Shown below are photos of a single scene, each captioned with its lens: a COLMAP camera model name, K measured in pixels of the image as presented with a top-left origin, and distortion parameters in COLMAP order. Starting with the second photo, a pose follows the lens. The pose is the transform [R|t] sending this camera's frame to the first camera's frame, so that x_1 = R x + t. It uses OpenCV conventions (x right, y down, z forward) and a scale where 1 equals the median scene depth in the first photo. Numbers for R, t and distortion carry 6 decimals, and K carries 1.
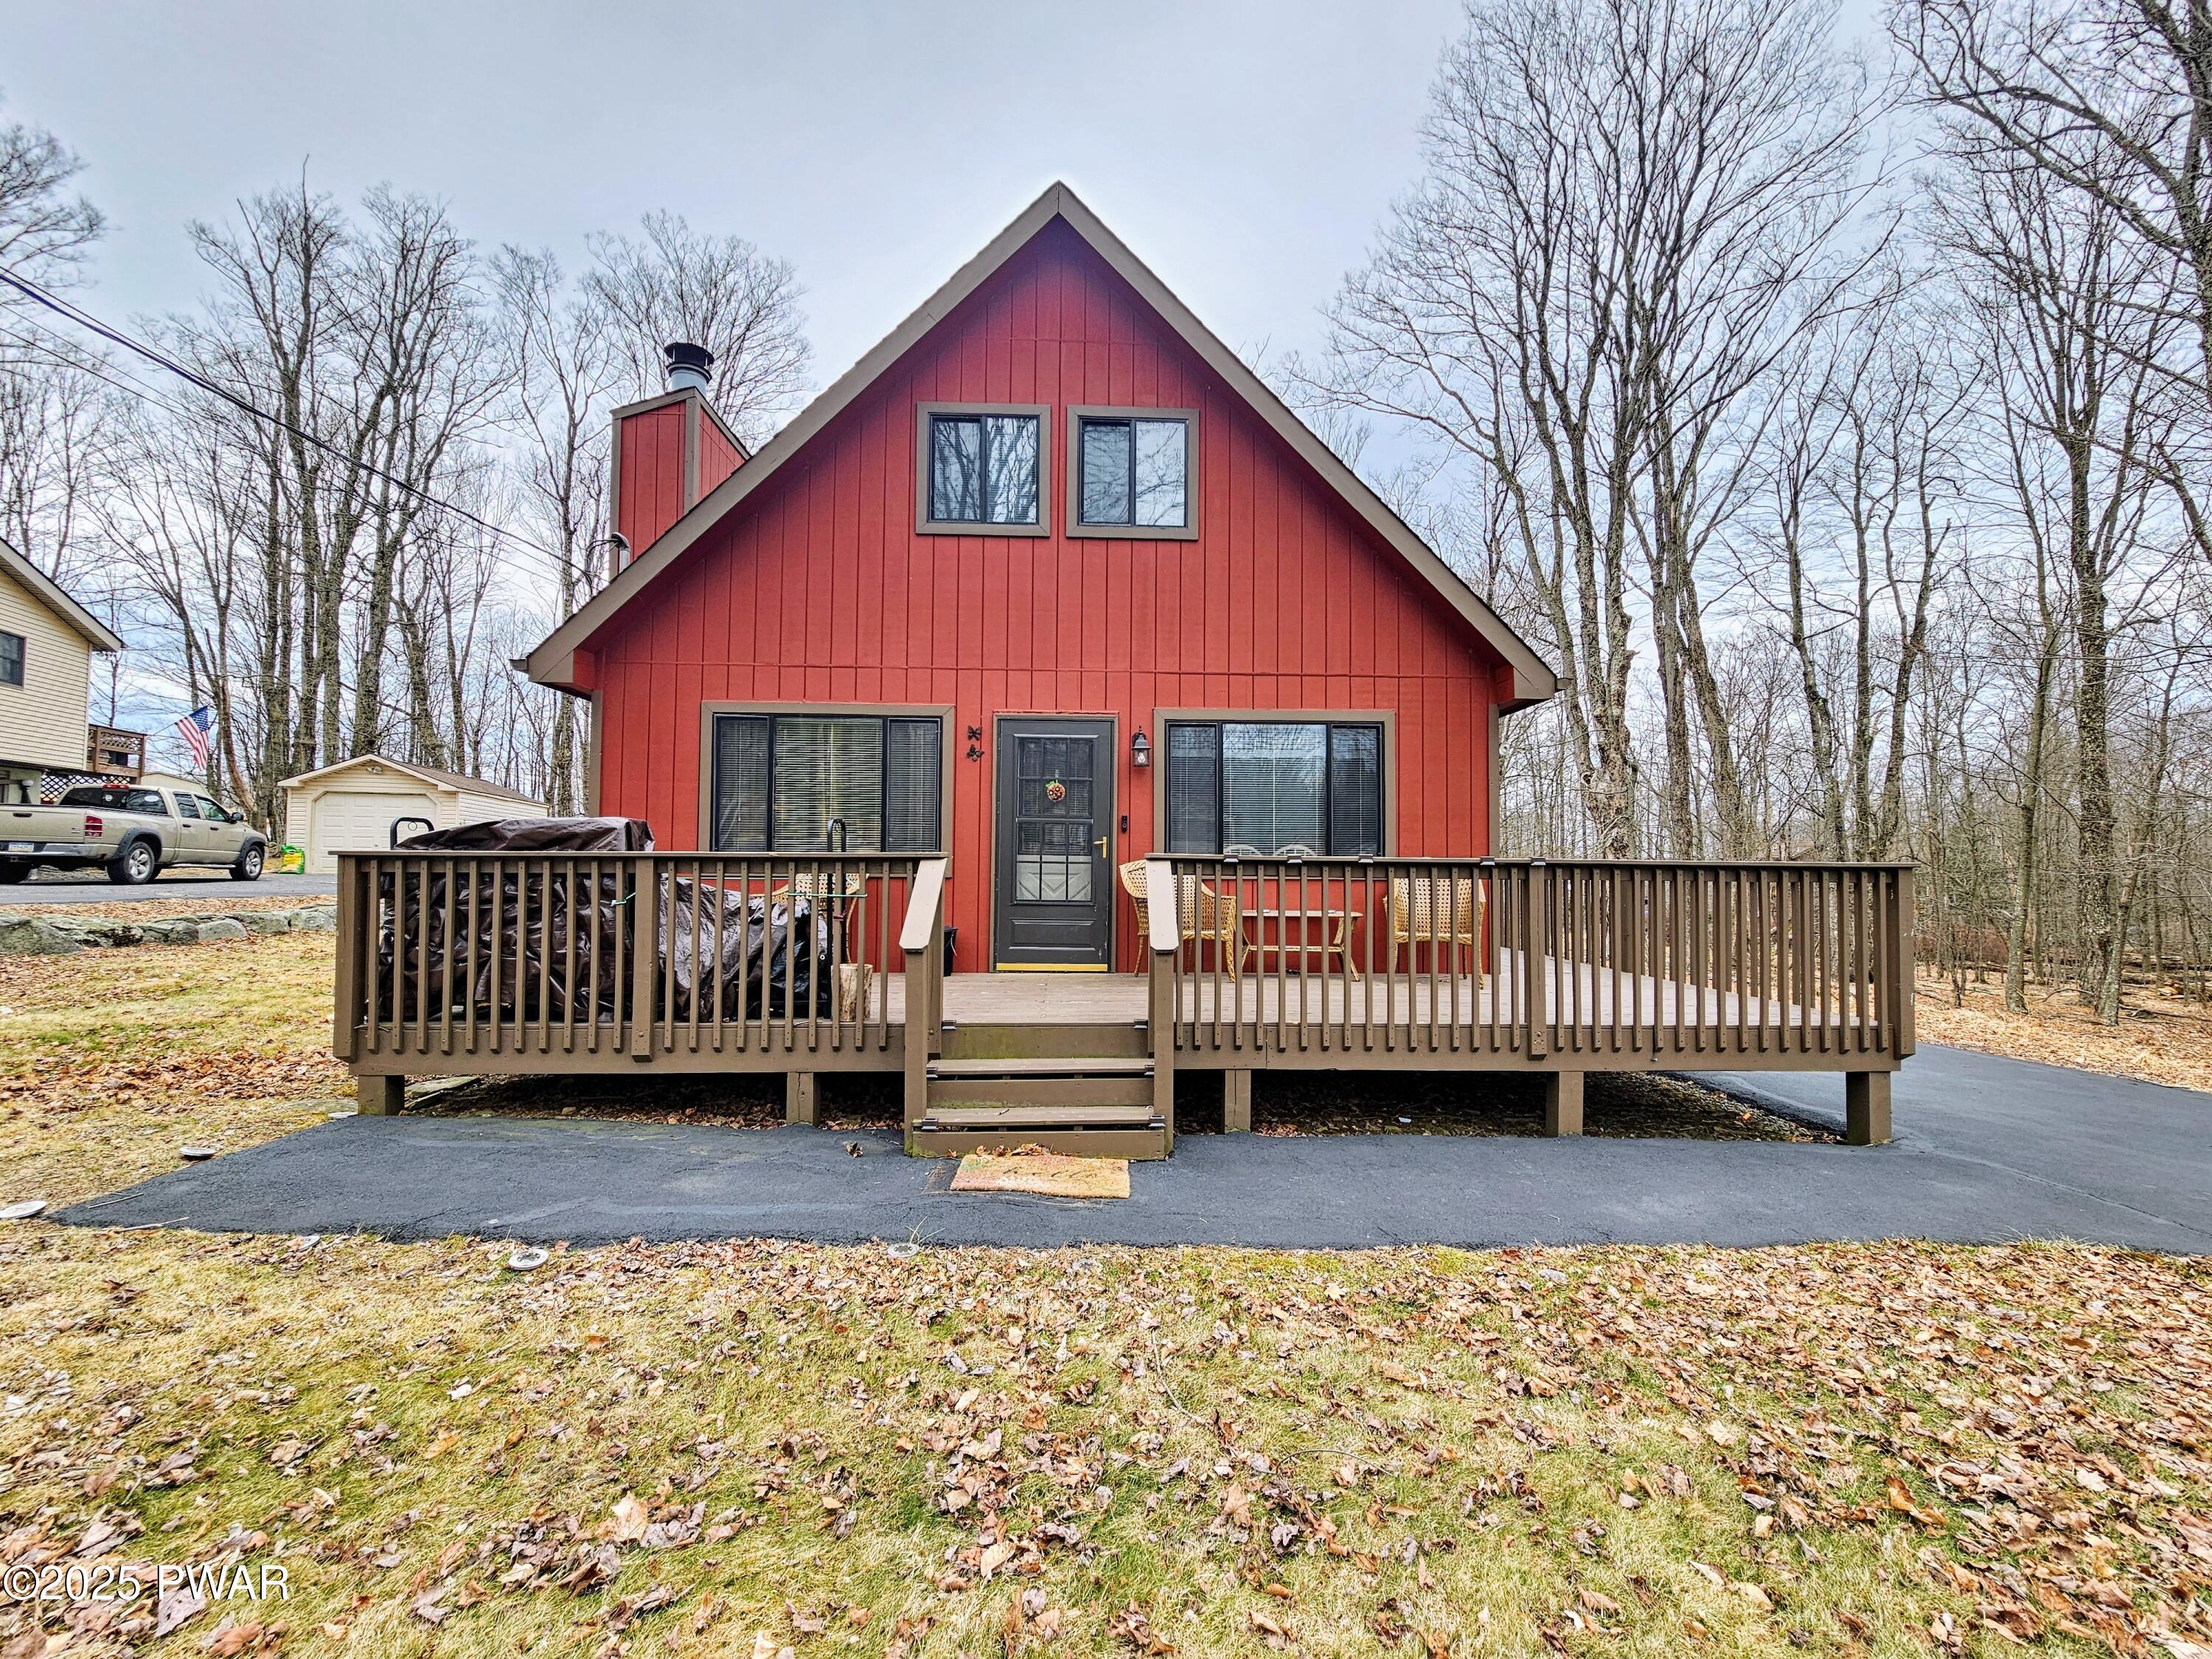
lens RADIAL K [[905.0, 0, 1125.4], [0, 905.0, 829.3], [0, 0, 1]] dist [-0.002385, -0.000129]
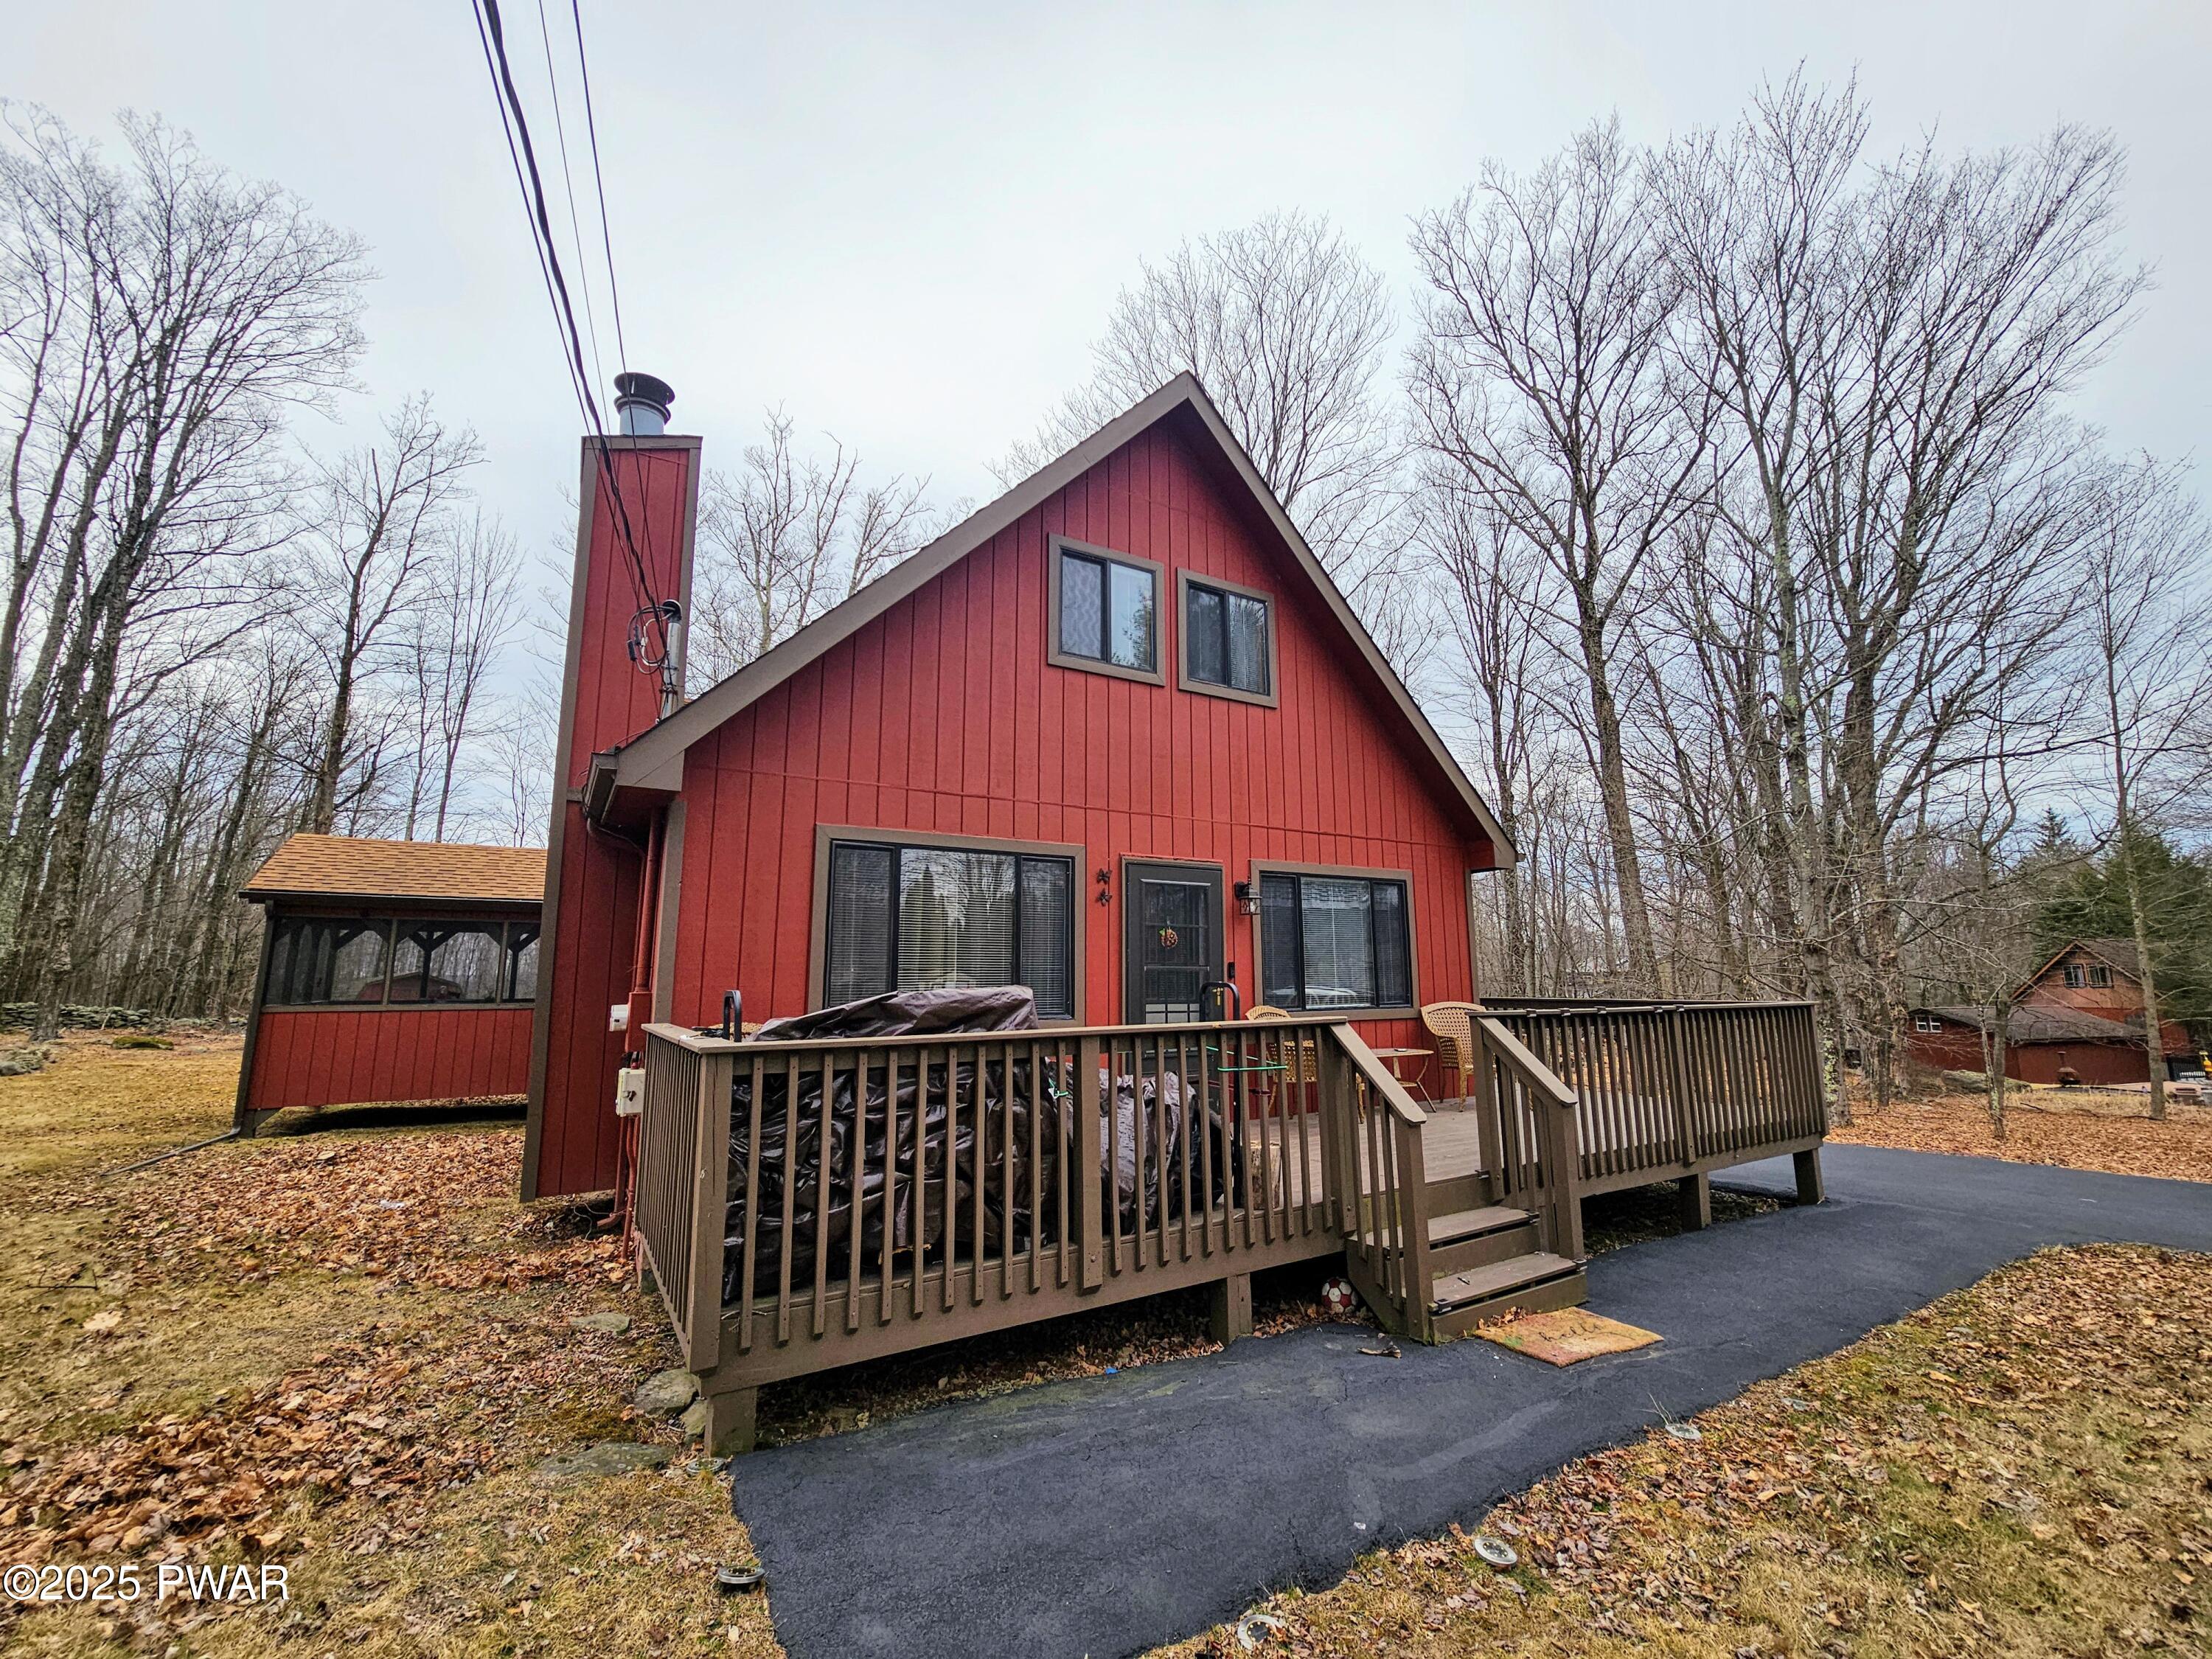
lens RADIAL K [[905.0, 0, 1132.6], [0, 905.0, 822.6], [0, 0, 1]] dist [-0.002385, -0.000129]
pose [[0.873237, 0.071262, 0.482057, -0.599132], [-0.006003, 0.990747, -0.135587, -0.033058], [-0.487259, 0.115506, 0.865585, 0.153664]]
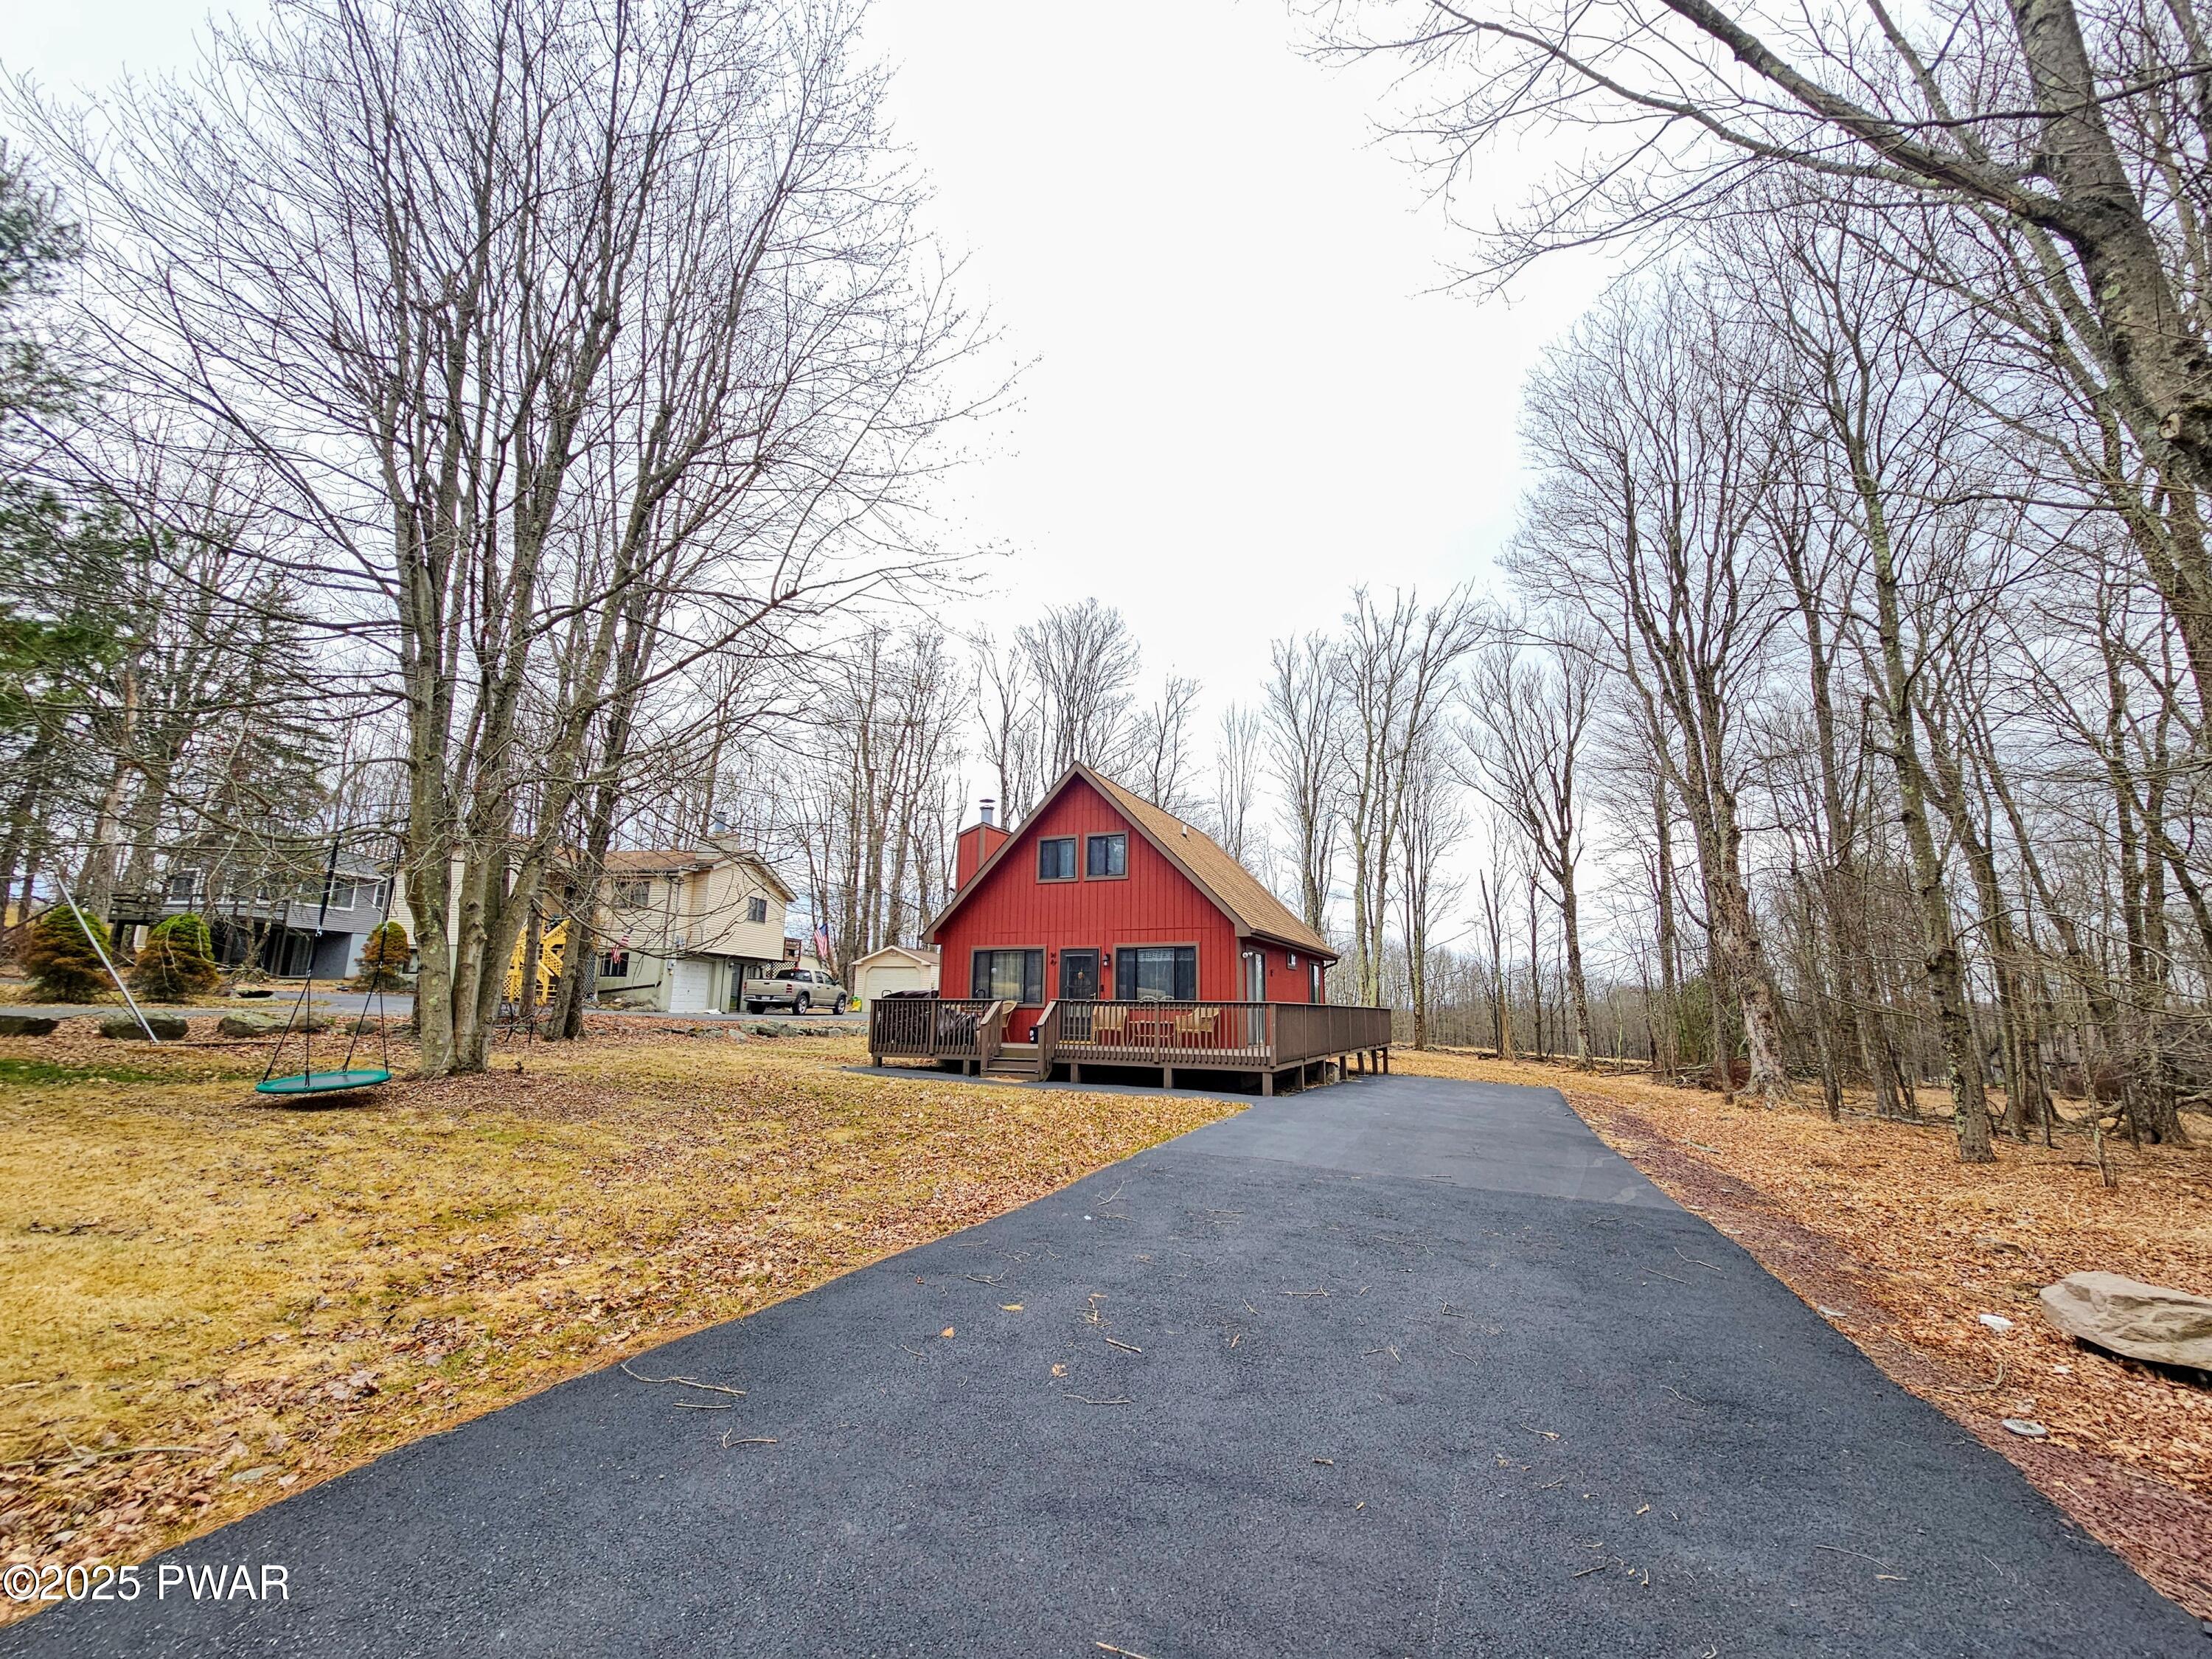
lens RADIAL K [[905.0, 0, 1116.7], [0, 905.0, 822.7], [0, 0, 1]] dist [-0.002385, -0.000129]
pose [[0.893706, -0.086006, -0.440333, 1.239172], [0.010019, 0.985035, -0.172064, -0.028552], [0.448542, 0.149363, 0.881193, -1.383850]]
